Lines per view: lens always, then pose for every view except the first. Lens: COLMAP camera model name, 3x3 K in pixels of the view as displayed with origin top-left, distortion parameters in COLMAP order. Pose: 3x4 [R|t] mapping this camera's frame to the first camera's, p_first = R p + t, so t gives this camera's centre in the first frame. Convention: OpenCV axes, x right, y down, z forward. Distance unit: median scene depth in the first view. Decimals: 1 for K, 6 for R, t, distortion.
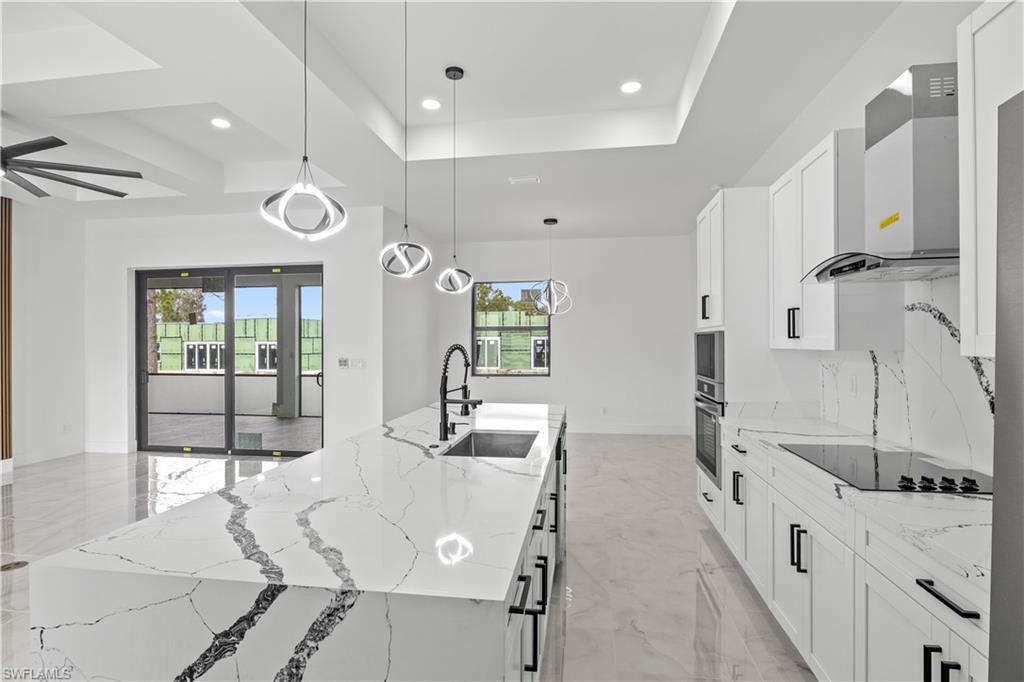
lens RADIAL K [[518.1, 0, 507.9], [0, 518.1, 346.3], [0, 0, 1]] dist [-0.001230, 0.000087]
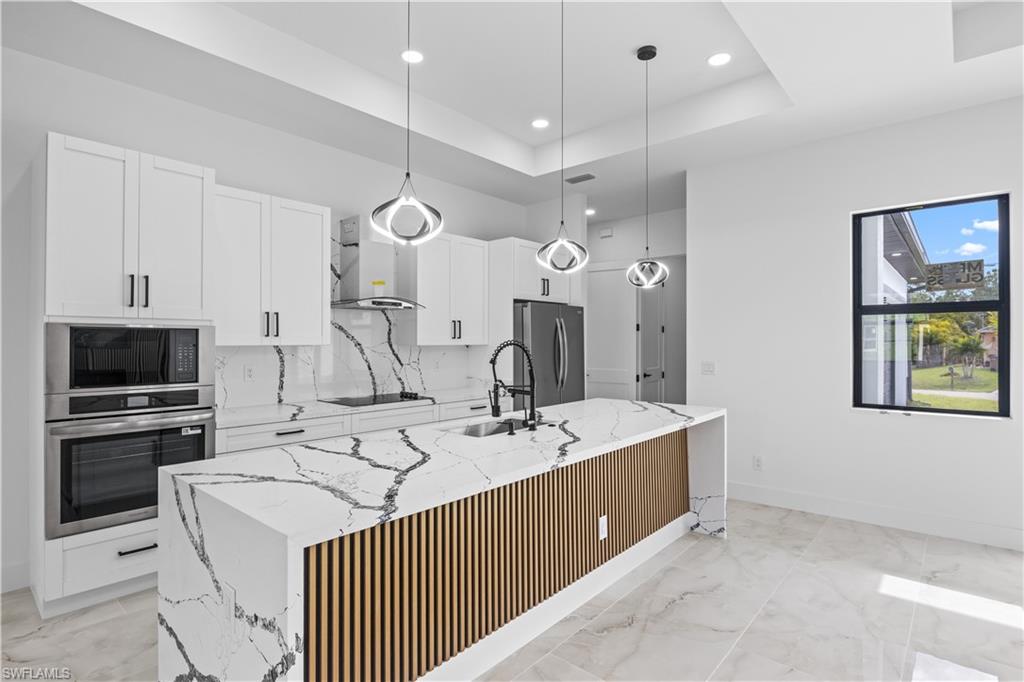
lens RADIAL K [[510.2, 0, 509.5], [0, 510.2, 342.0], [0, 0, 1]] dist [-0.004803, -0.000178]
pose [[-0.844031, 0.001235, 0.536293, -0.417276], [0.003796, 0.999986, 0.003671, -0.003492], [-0.536281, 0.005134, -0.844024, 1.245329]]
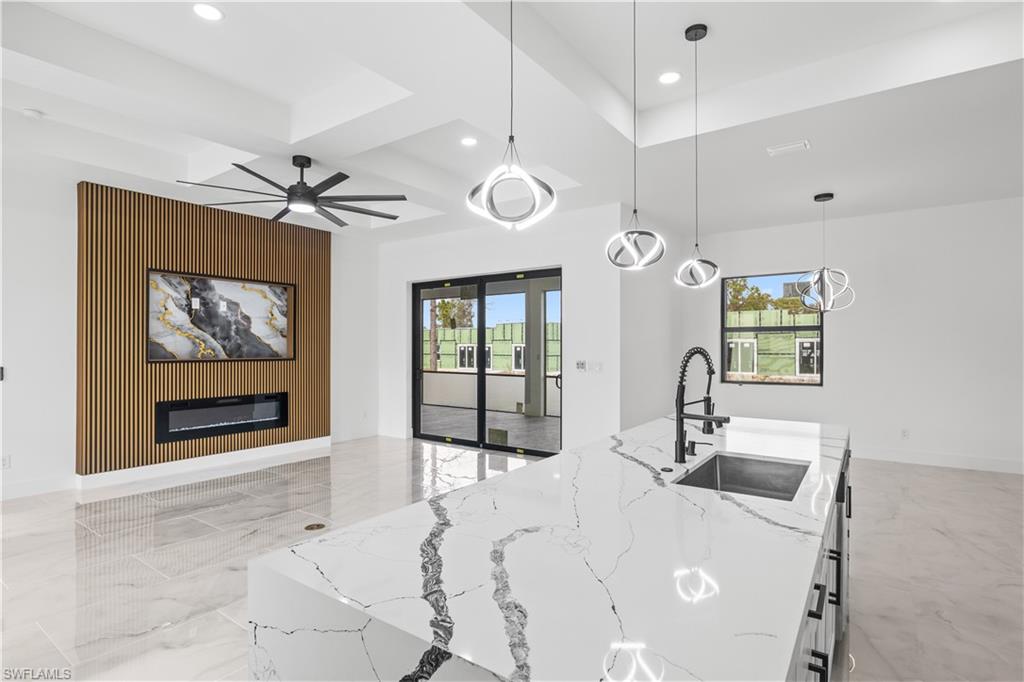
lens RADIAL K [[514.0, 0, 511.8], [0, 514.0, 343.8], [0, 0, 1]] dist [-0.009588, 0.000675]
pose [[0.895736, -0.000197, -0.444587, 0.000585], [-0.004016, 0.999956, -0.008534, -0.000854], [0.444569, 0.009430, 0.895695, 0.095624]]
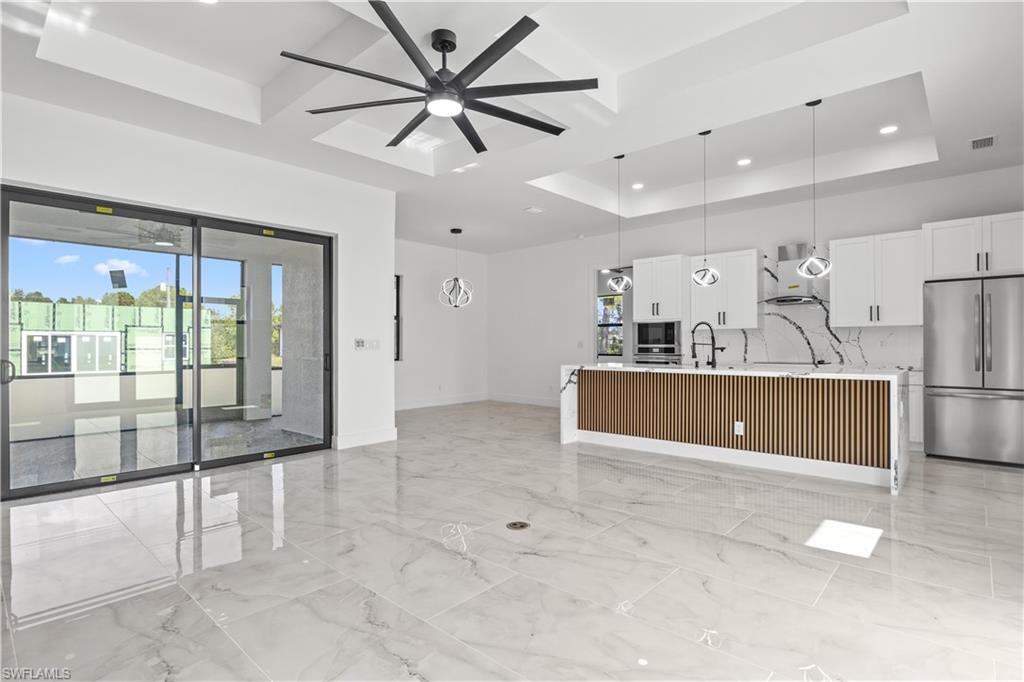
lens RADIAL K [[514.0, 0, 511.8], [0, 514.0, 343.8], [0, 0, 1]] dist [-0.009588, 0.000675]
pose [[0.545226, 0.000518, 0.838289, -1.454445], [0.006756, 0.999965, -0.005012, 0.058788], [-0.838262, 0.008396, 0.545203, 0.371636]]
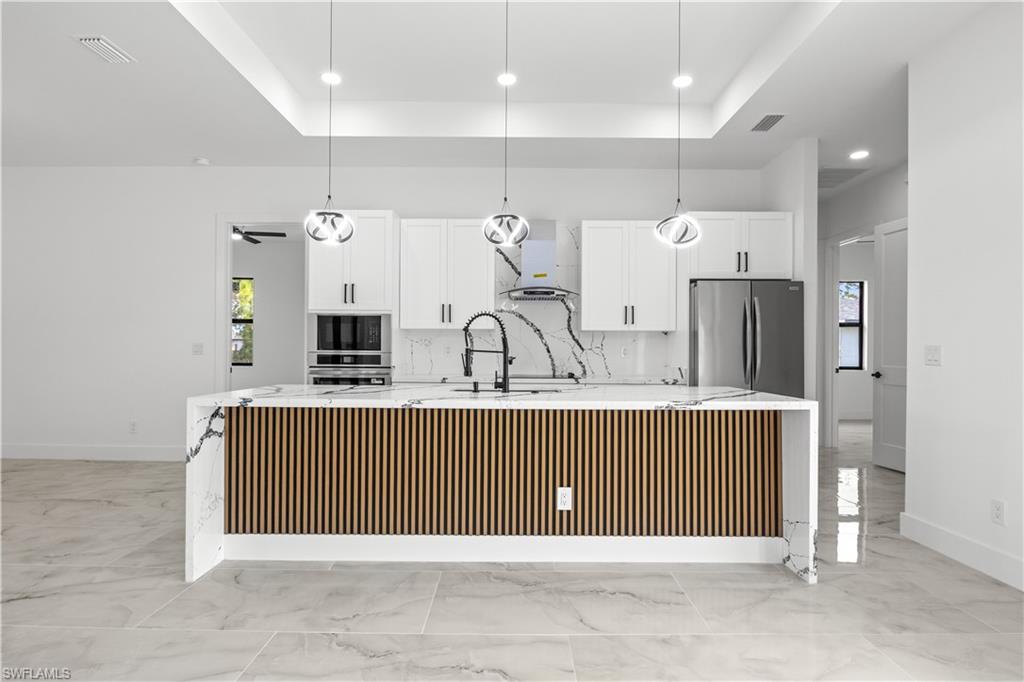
lens RADIAL K [[517.3, 0, 511.8], [0, 517.3, 352.0], [0, 0, 1]] dist [-0.005751, 0.000869]
pose [[-0.158403, -0.003340, 0.987369, -0.828366], [-0.000898, 0.999994, 0.003239, 0.054749], [-0.987374, -0.000374, -0.158405, 0.765161]]
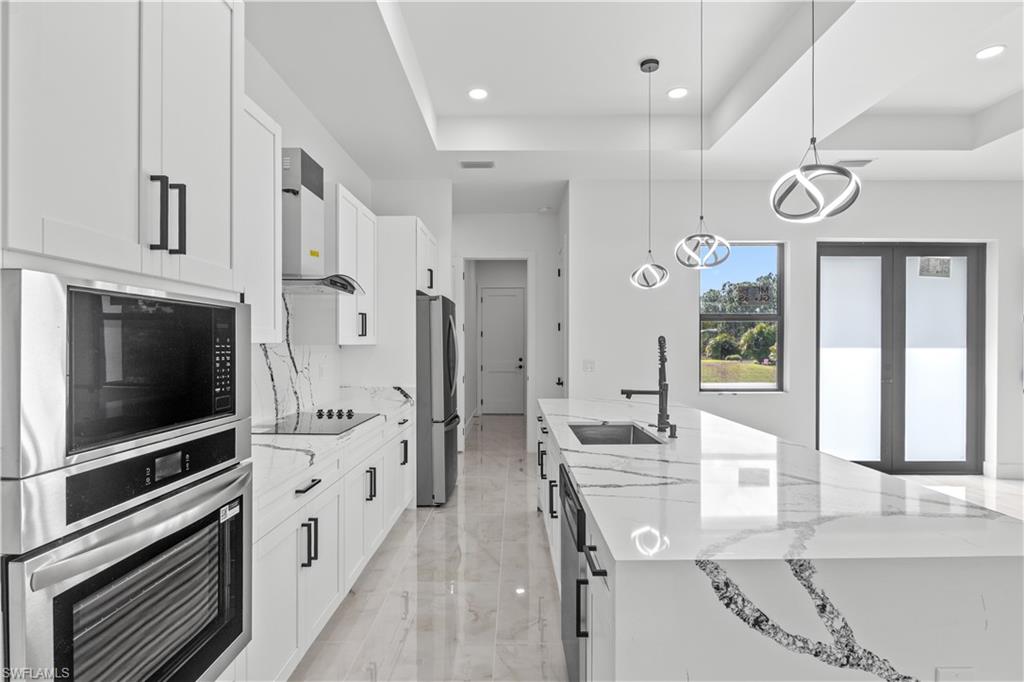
lens RADIAL K [[518.1, 0, 507.9], [0, 518.1, 346.3], [0, 0, 1]] dist [-0.001230, 0.000087]
pose [[-0.989328, 0.000979, -0.145704, 0.208277], [-0.000222, 0.999966, 0.008226, 0.003059], [0.145707, 0.008171, -0.989294, 1.269646]]
